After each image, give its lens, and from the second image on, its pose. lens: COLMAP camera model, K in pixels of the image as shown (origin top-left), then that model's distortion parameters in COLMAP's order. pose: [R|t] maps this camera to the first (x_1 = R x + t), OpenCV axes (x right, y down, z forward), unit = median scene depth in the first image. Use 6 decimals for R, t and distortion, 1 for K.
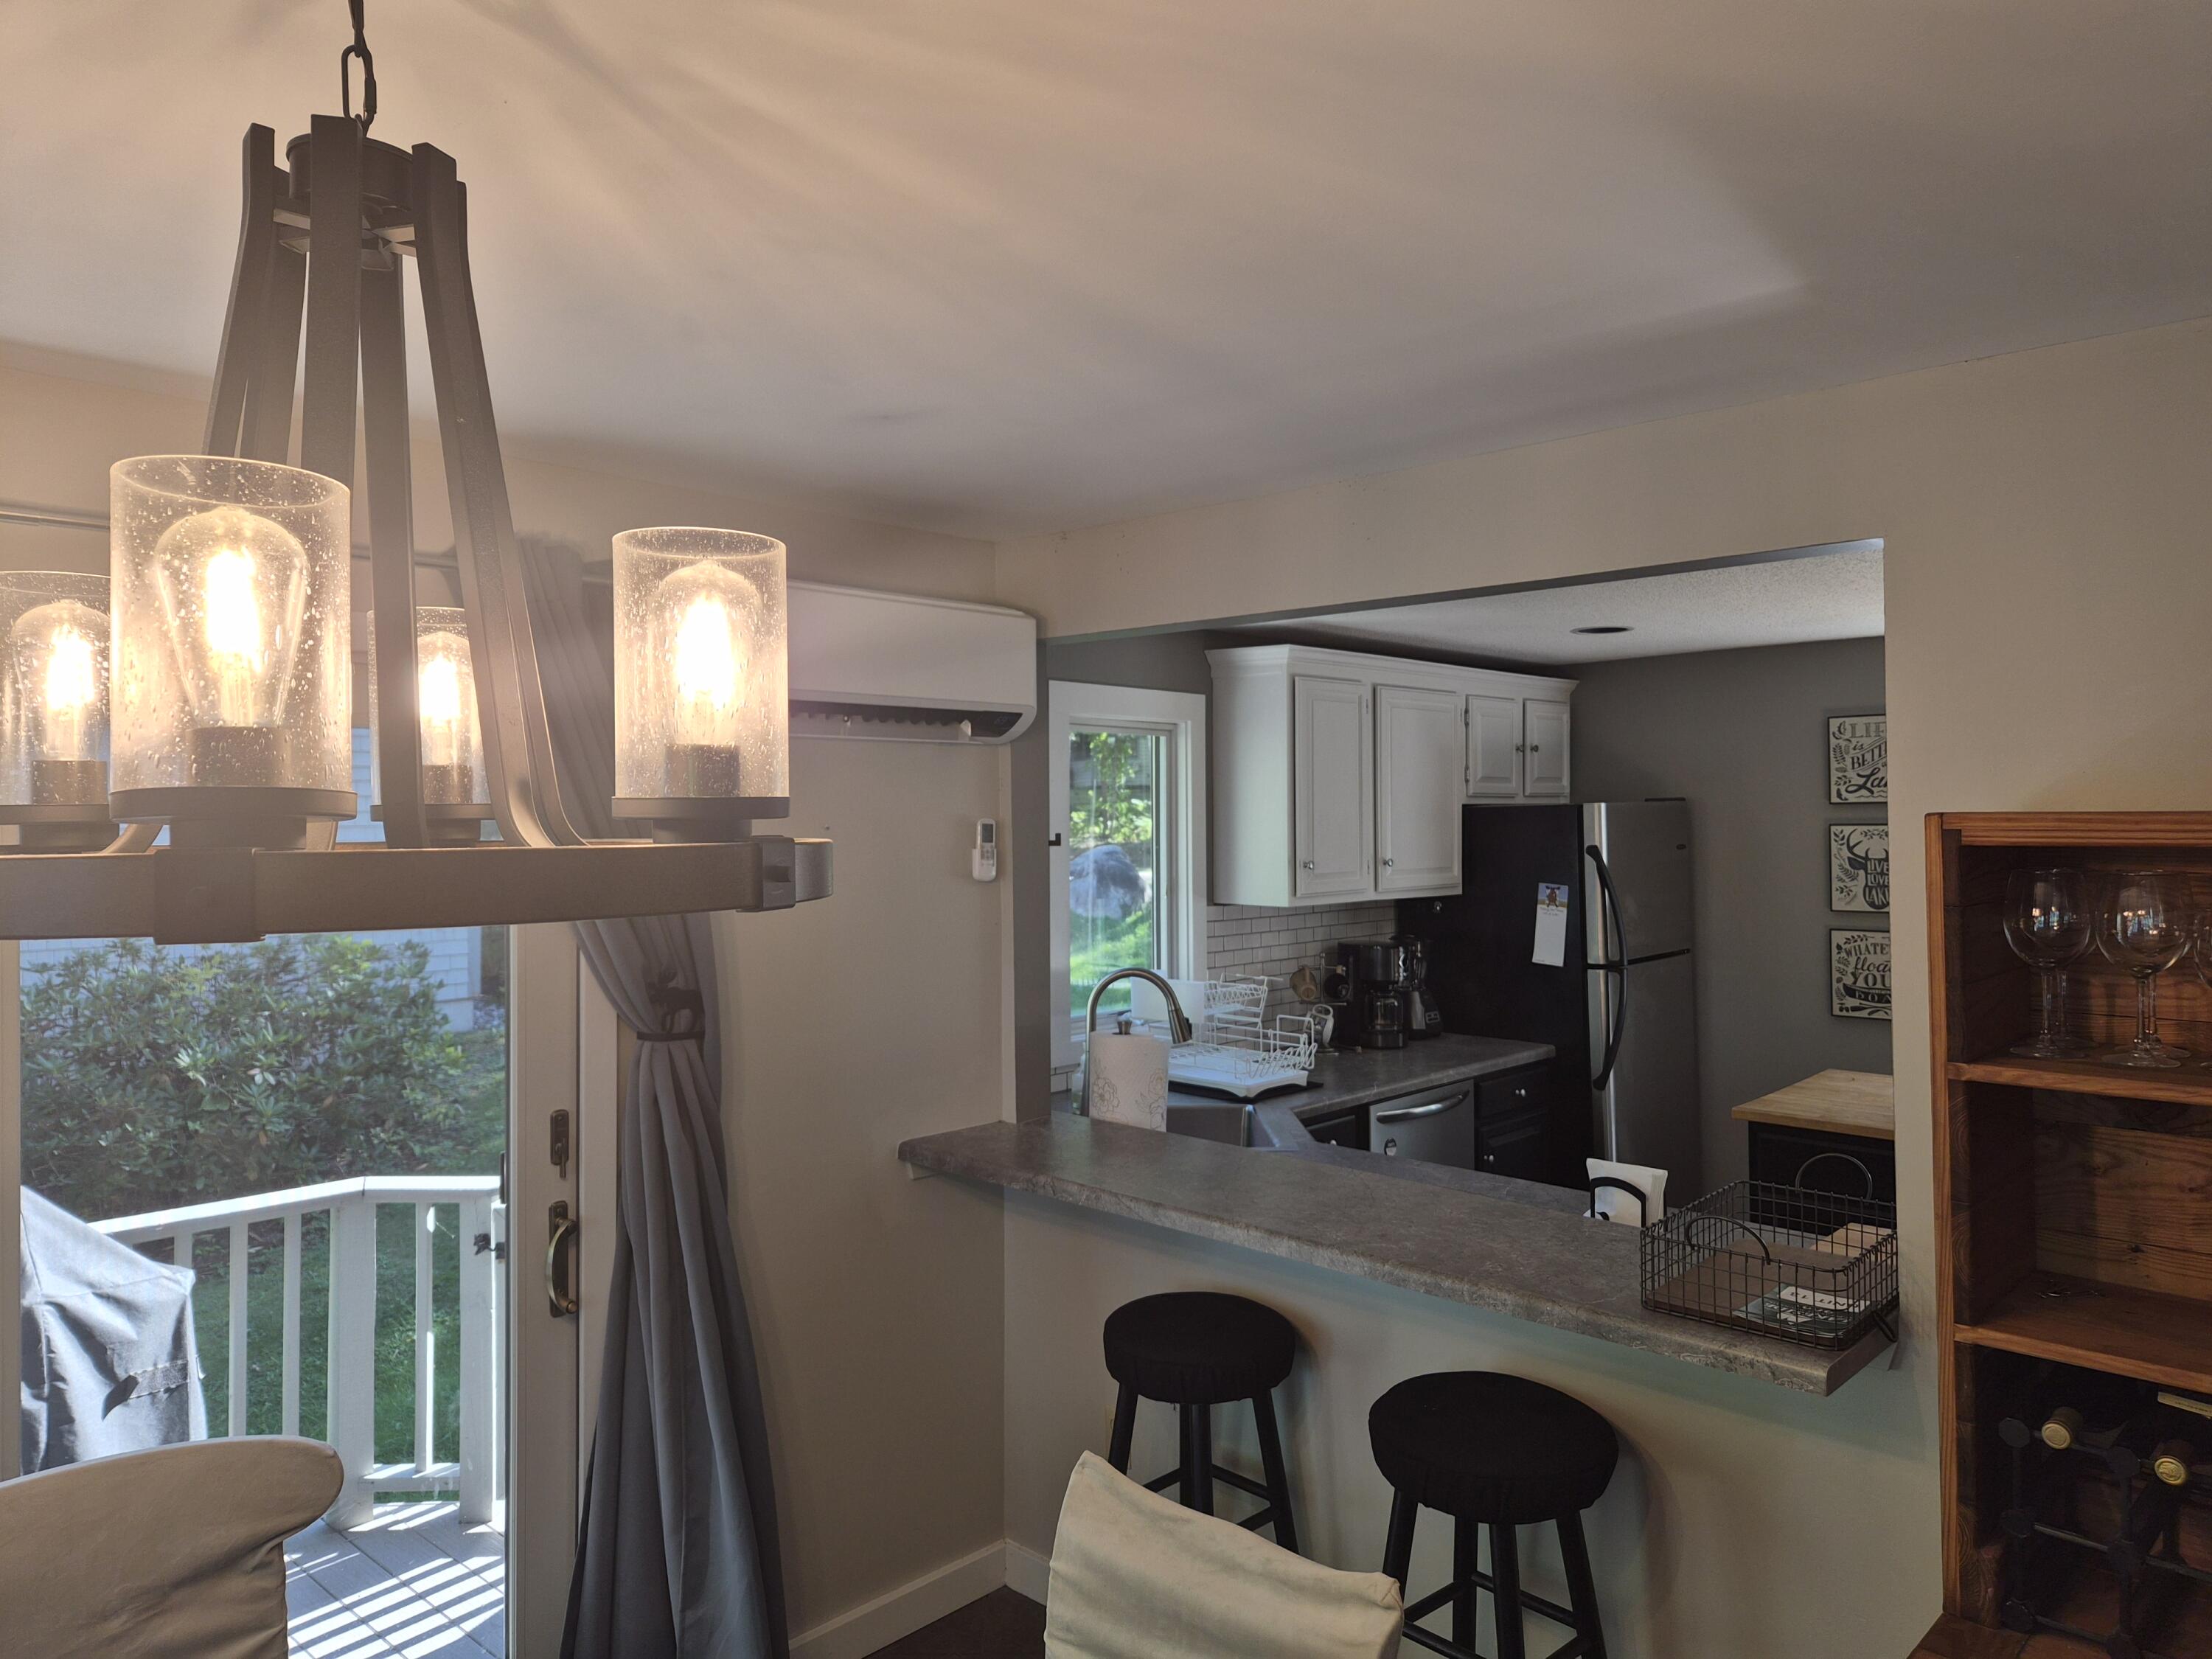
lens RADIAL K [[1491.2, 0, 1099.7], [0, 1491.2, 816.7], [0, 0, 1]] dist [0.058609, -0.052746]
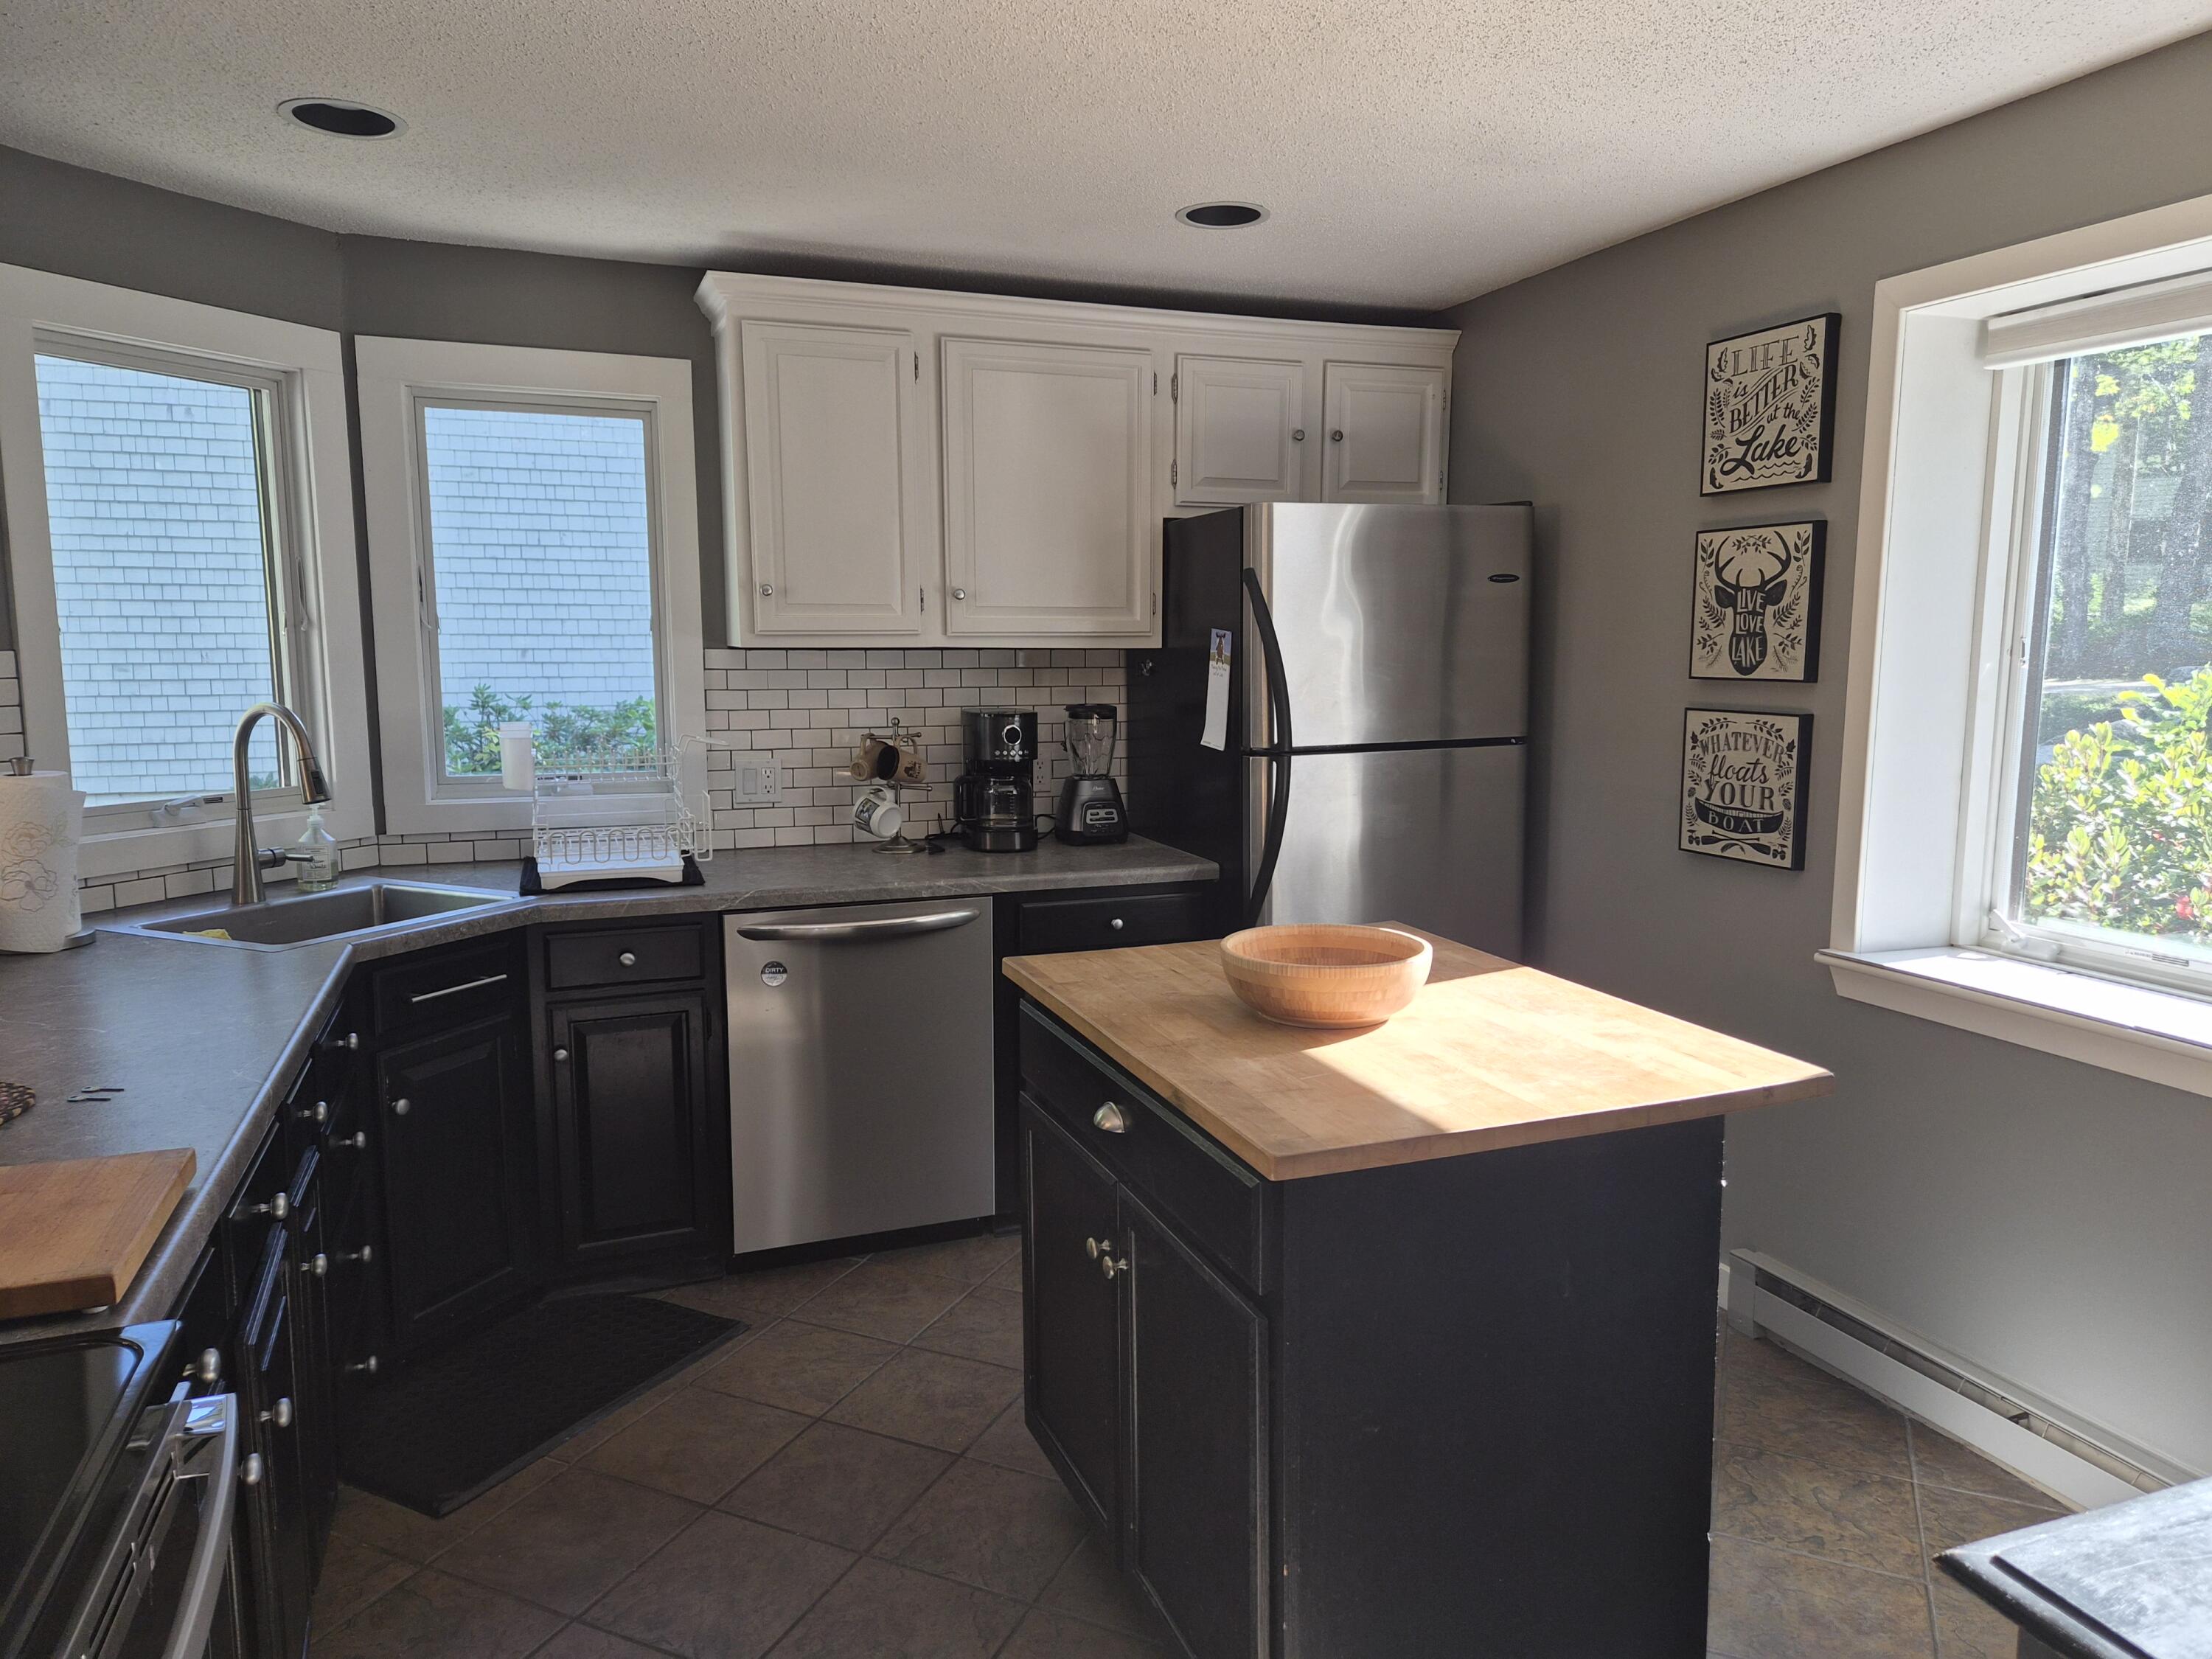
lens RADIAL K [[1491.2, 0, 1108.2], [0, 1491.2, 842.4], [0, 0, 1]] dist [0.058609, -0.052746]
pose [[0.899061, 0.067615, -0.432570, 0.545817], [-0.005809, 0.989758, 0.142635, 0.043589], [0.437784, -0.125724, 0.890246, 0.357656]]
